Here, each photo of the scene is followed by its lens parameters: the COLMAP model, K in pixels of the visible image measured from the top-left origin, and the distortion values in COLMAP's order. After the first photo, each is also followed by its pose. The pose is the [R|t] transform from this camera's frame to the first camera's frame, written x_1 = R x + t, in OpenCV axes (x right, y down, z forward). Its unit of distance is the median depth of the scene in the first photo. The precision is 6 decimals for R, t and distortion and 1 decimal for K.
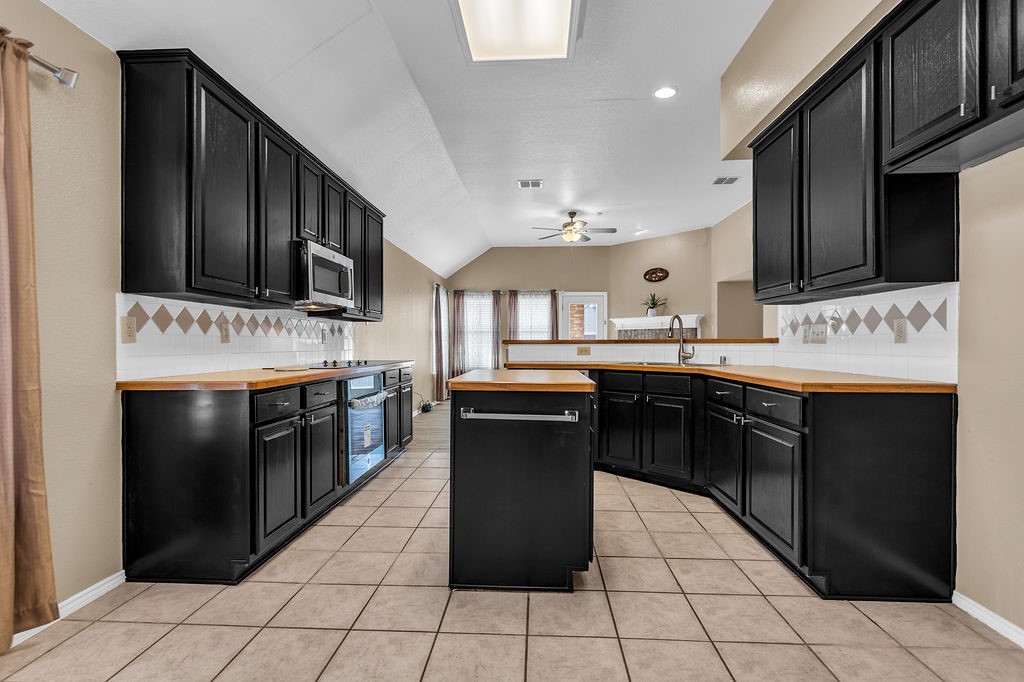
lens RADIAL K [[479.7, 0, 516.3], [0, 479.7, 344.8], [0, 0, 1]] dist [-0.003398, 0.001305]
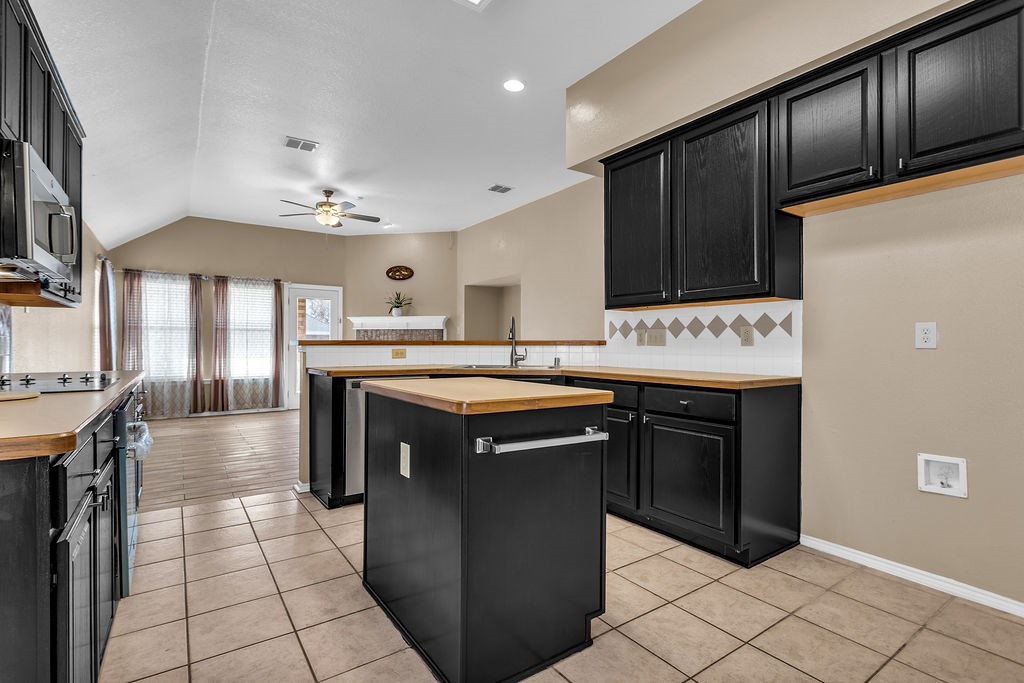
lens RADIAL K [[479.7, 0, 515.1], [0, 479.7, 344.9], [0, 0, 1]] dist [-0.003398, 0.001305]
pose [[0.788703, 0.002112, 0.614771, -0.371471], [-0.001518, 0.999998, -0.001488, -0.002949], [-0.614773, 0.000240, 0.788704, 0.315607]]
